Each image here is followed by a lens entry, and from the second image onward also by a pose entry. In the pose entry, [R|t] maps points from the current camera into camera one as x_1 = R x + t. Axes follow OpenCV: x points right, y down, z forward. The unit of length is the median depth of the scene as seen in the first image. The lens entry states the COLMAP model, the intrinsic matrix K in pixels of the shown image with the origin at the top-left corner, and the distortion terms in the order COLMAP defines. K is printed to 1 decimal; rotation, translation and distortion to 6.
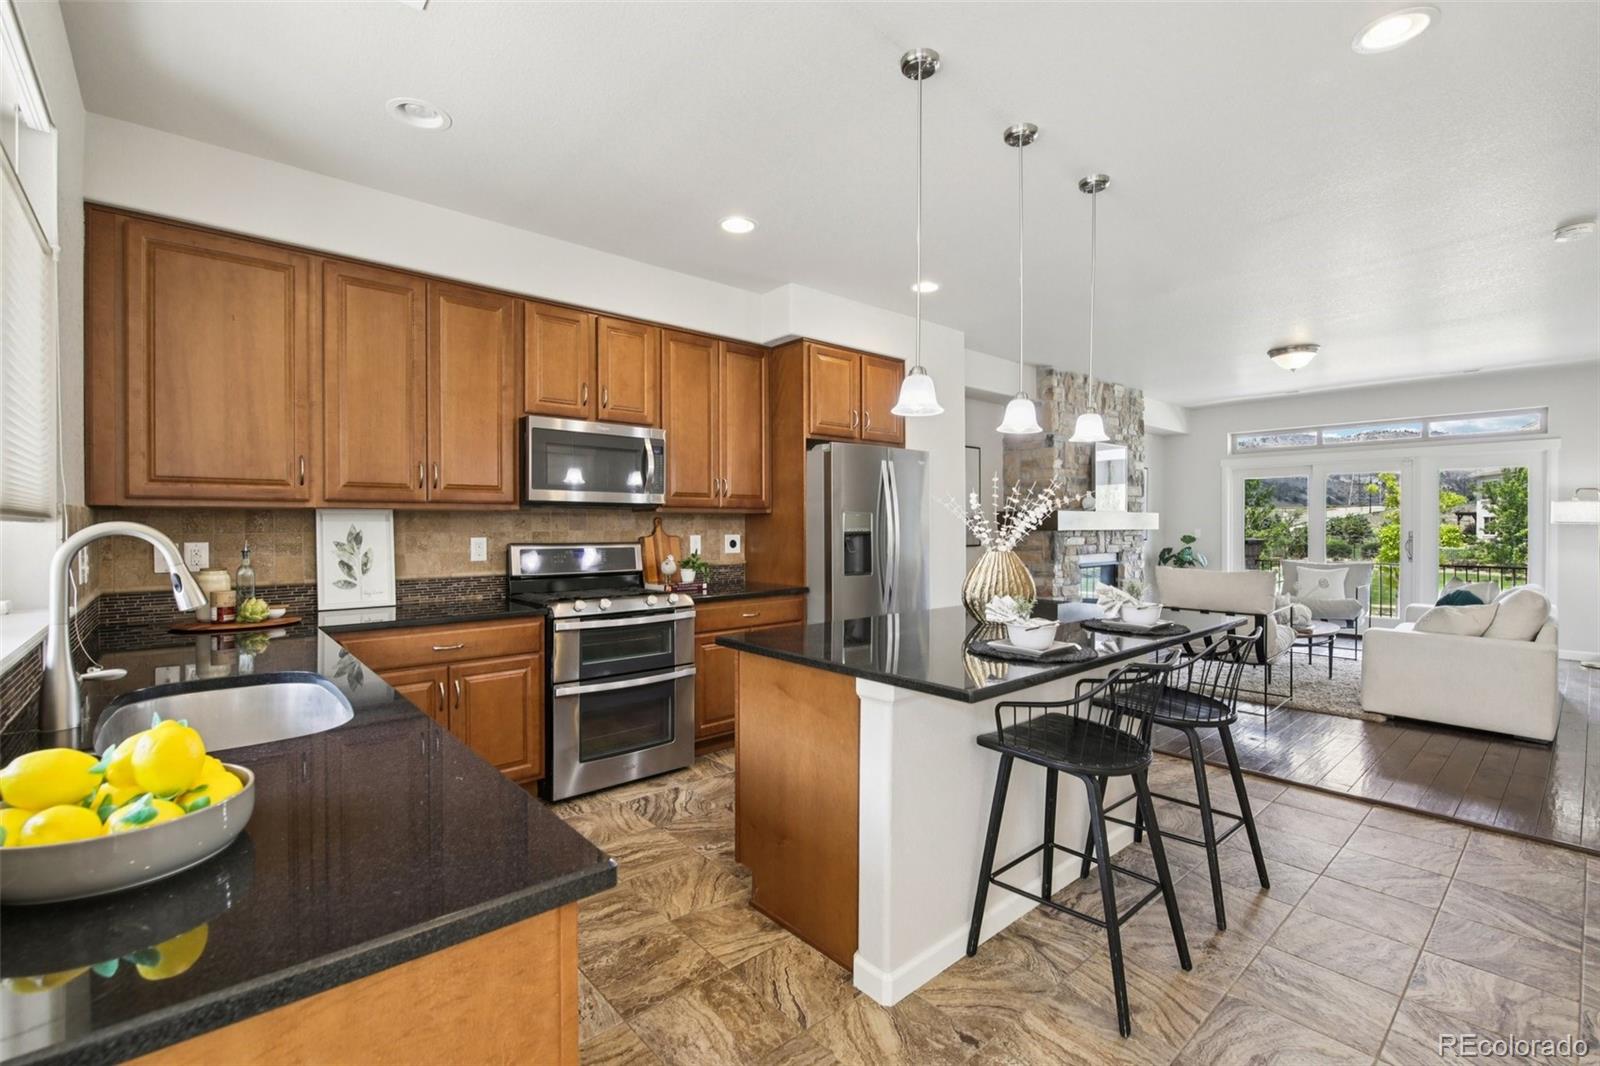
lens RADIAL K [[700.9, 0, 796.6], [0, 700.9, 527.8], [0, 0, 1]] dist [-0.000869, -0.003016]
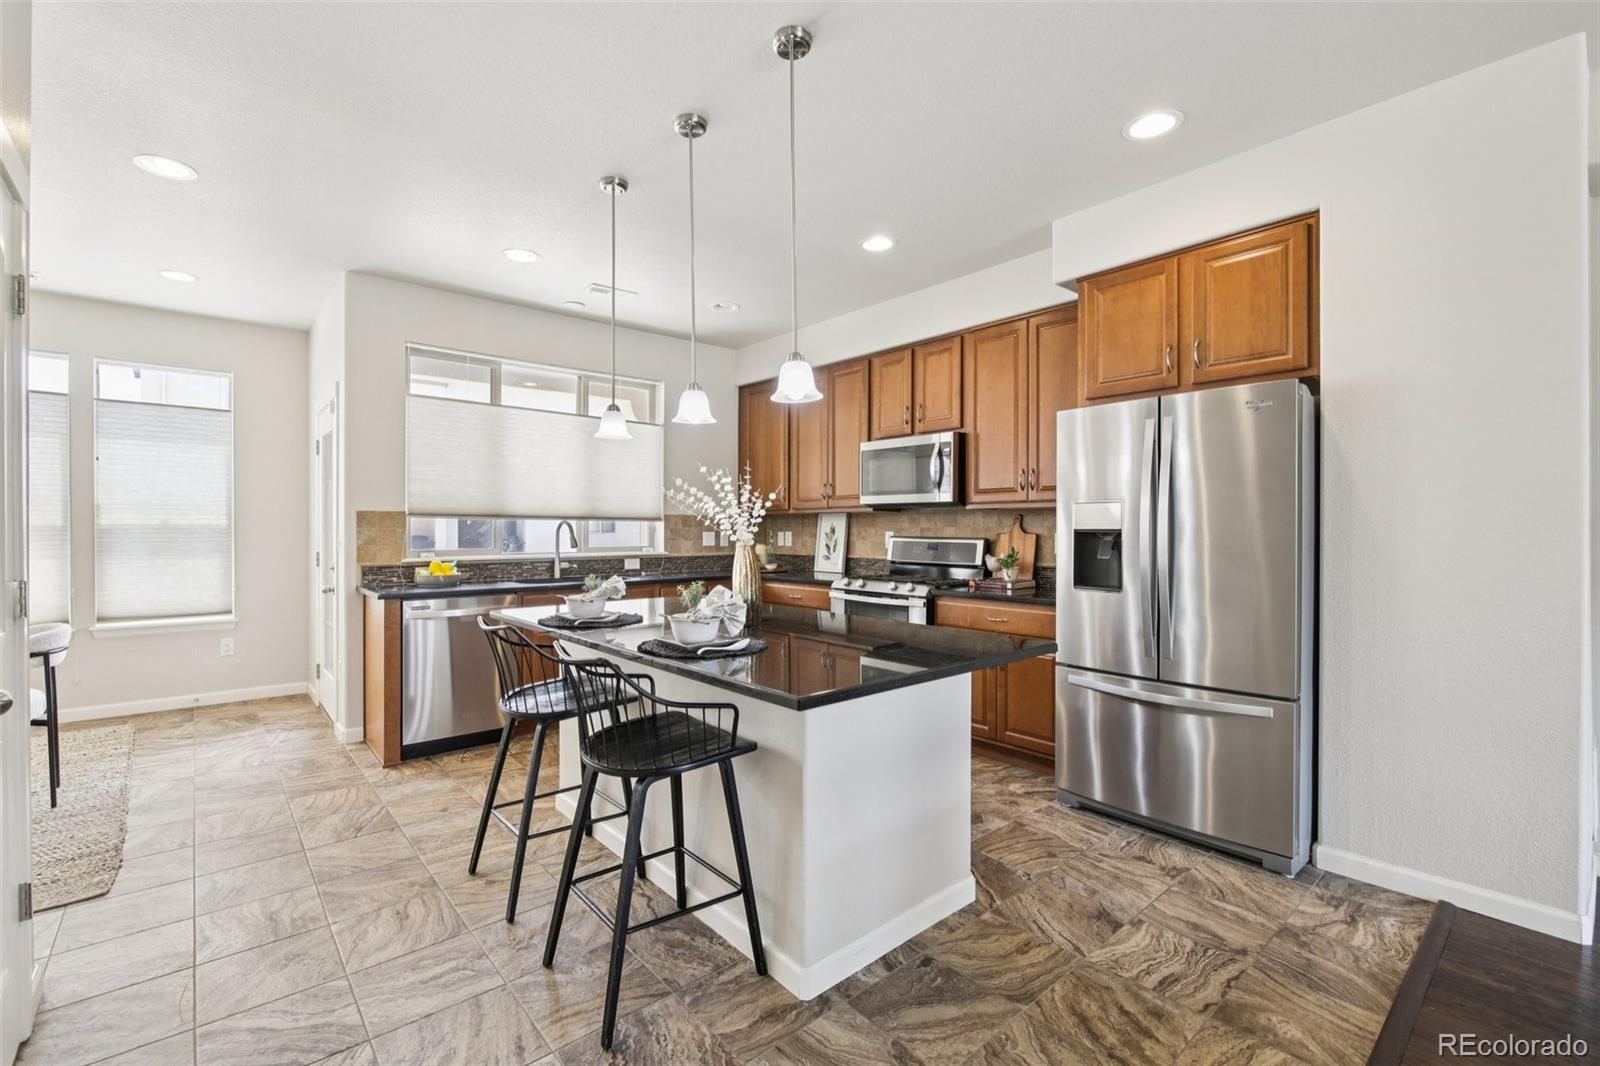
lens RADIAL K [[700.9, 0, 799.8], [0, 700.9, 536.1], [0, 0, 1]] dist [-0.000869, -0.003016]
pose [[-0.002079, 0.011933, -0.999927, 0.798238], [-0.005695, 0.999912, 0.011945, 0.006053], [0.999982, 0.005720, -0.002011, 0.704530]]
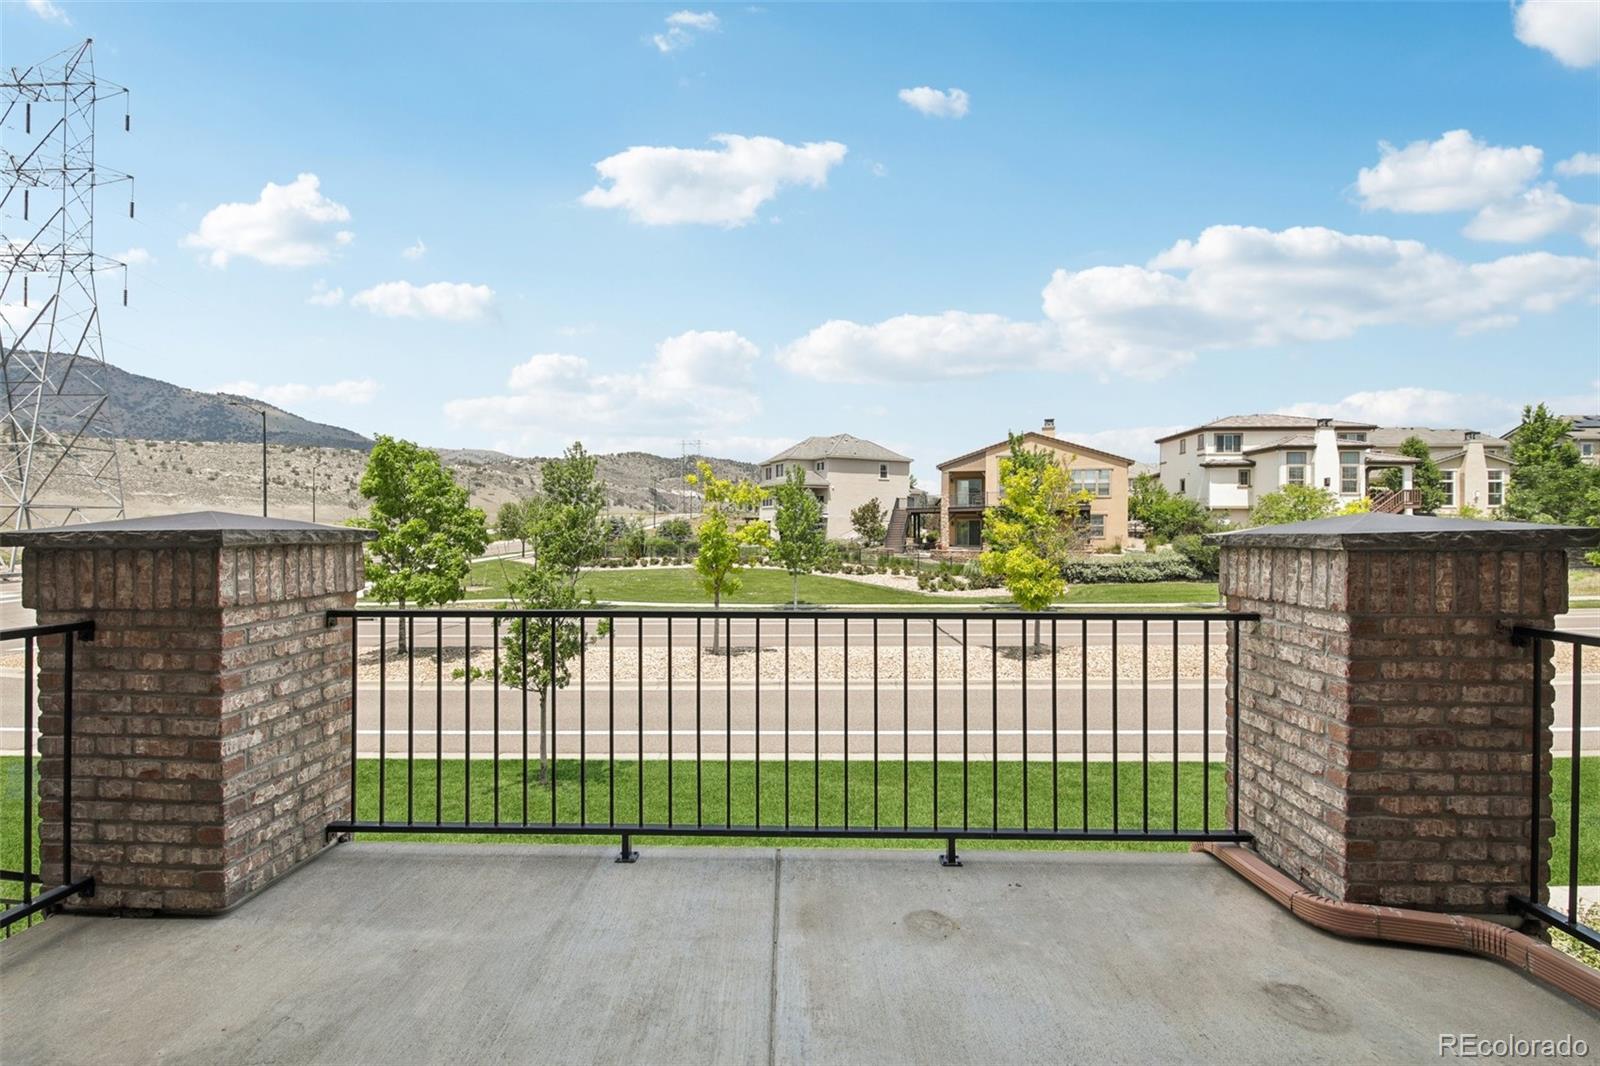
lens RADIAL K [[700.9, 0, 791.3], [0, 700.9, 525.0], [0, 0, 1]] dist [-0.000869, -0.003016]
pose [[0.675492, 0.007020, 0.737333, 1.515235], [-0.000639, 0.999960, -0.008935, 0.046809], [-0.737367, 0.005564, 0.675470, 1.848632]]
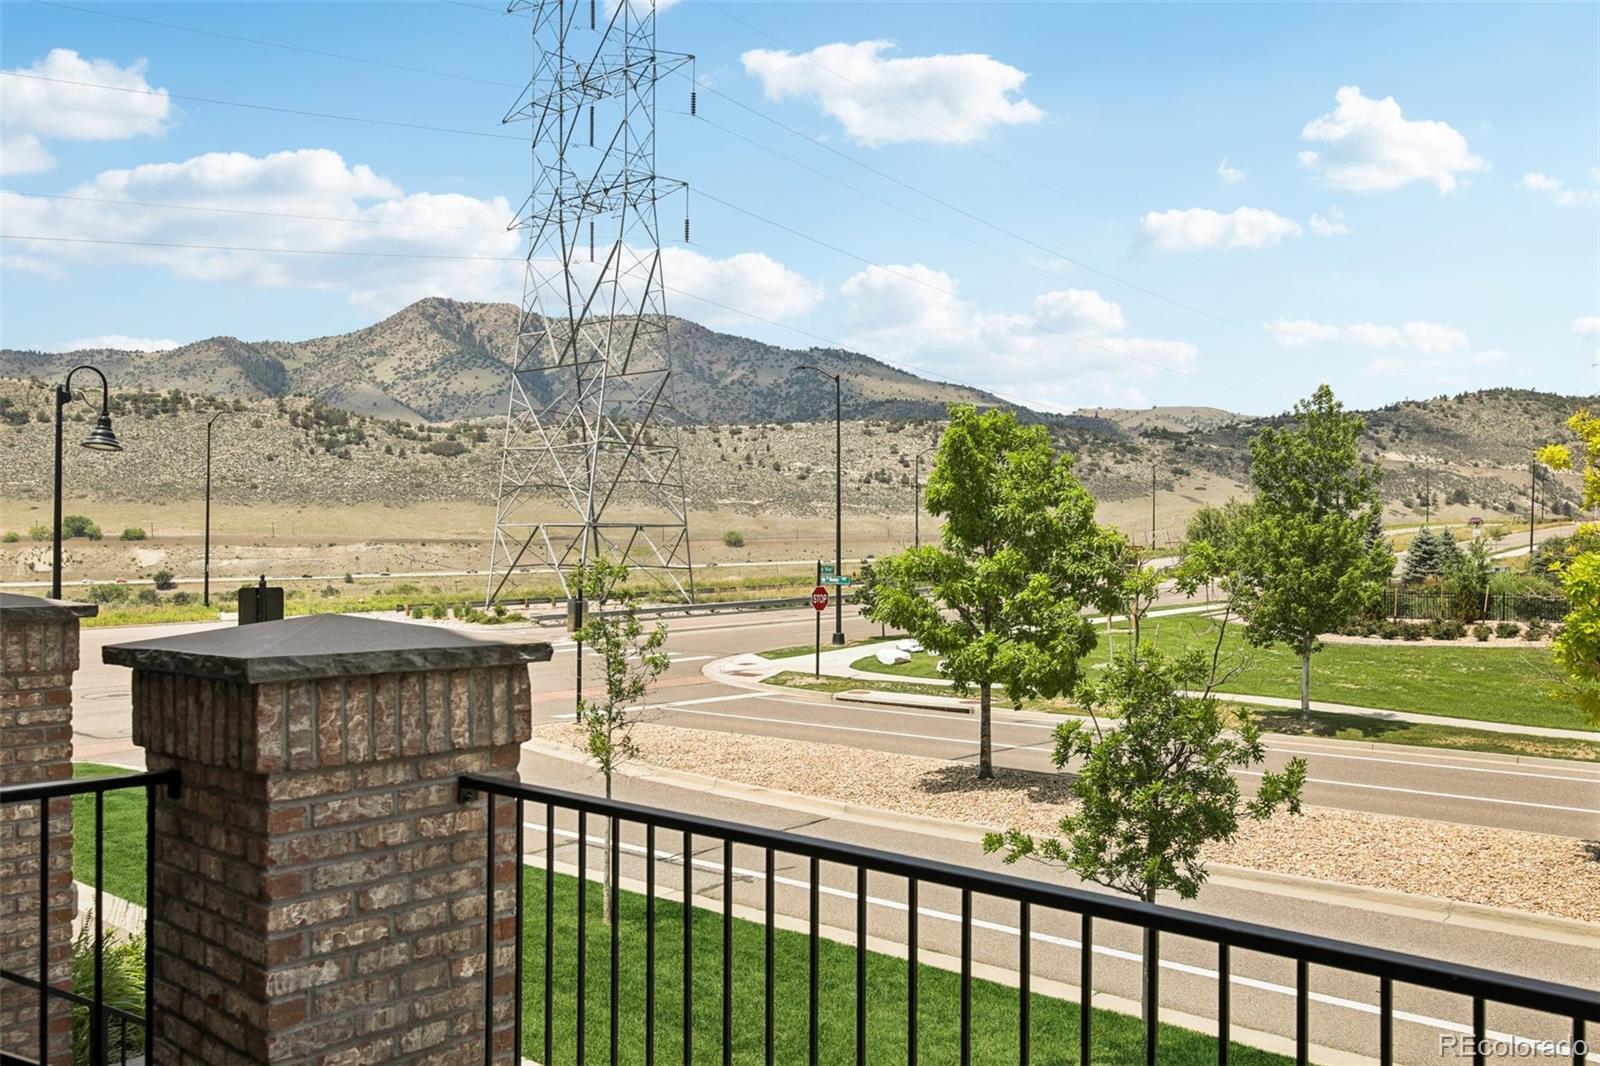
lens RADIAL K [[1344.4, 0, 783.4], [0, 1344.4, 574.9], [0, 0, 1]] dist [0.009270, 0.001415]
pose [[0.992227, 0.003209, 0.124401, 1.781899], [-0.005114, 0.999874, 0.015000, -0.004682], [-0.124337, -0.015520, 0.992119, 1.824005]]
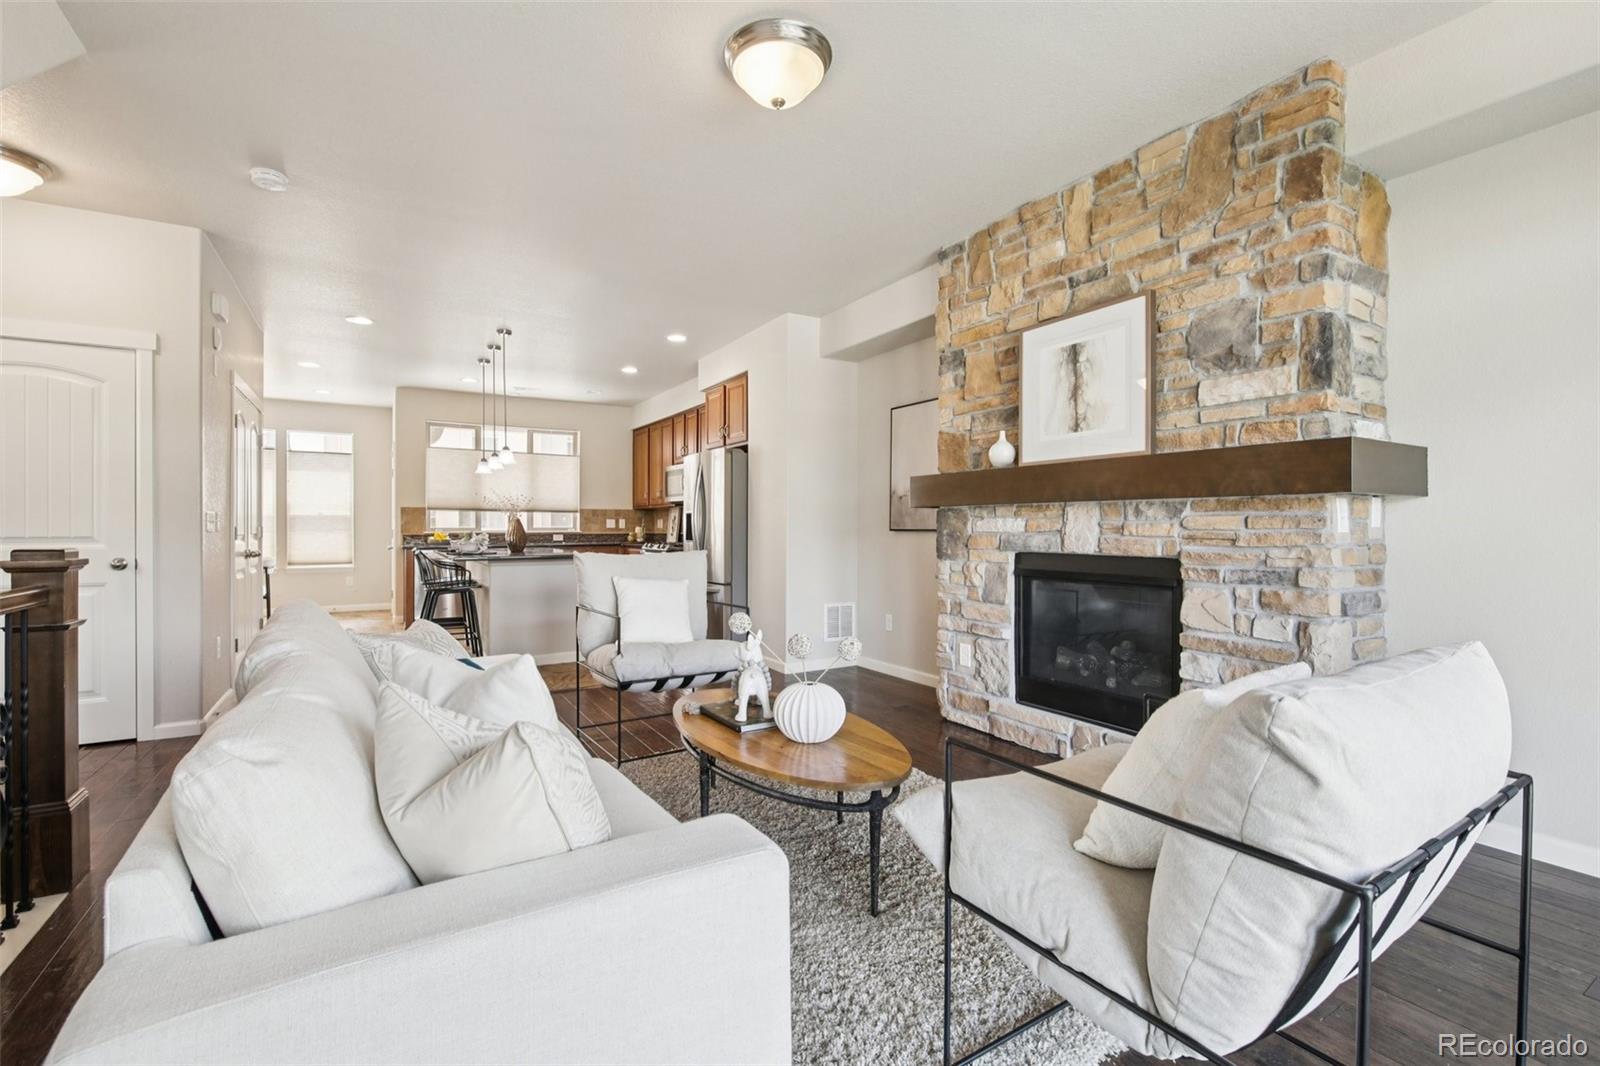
lens RADIAL K [[700.9, 0, 799.9], [0, 700.9, 528.0], [0, 0, 1]] dist [-0.000869, -0.003016]
pose [[-0.170702, 0.002675, -0.985319, 1.536014], [-0.004296, 0.999985, 0.003460, 0.031881], [0.985313, 0.004823, -0.170688, 1.493373]]
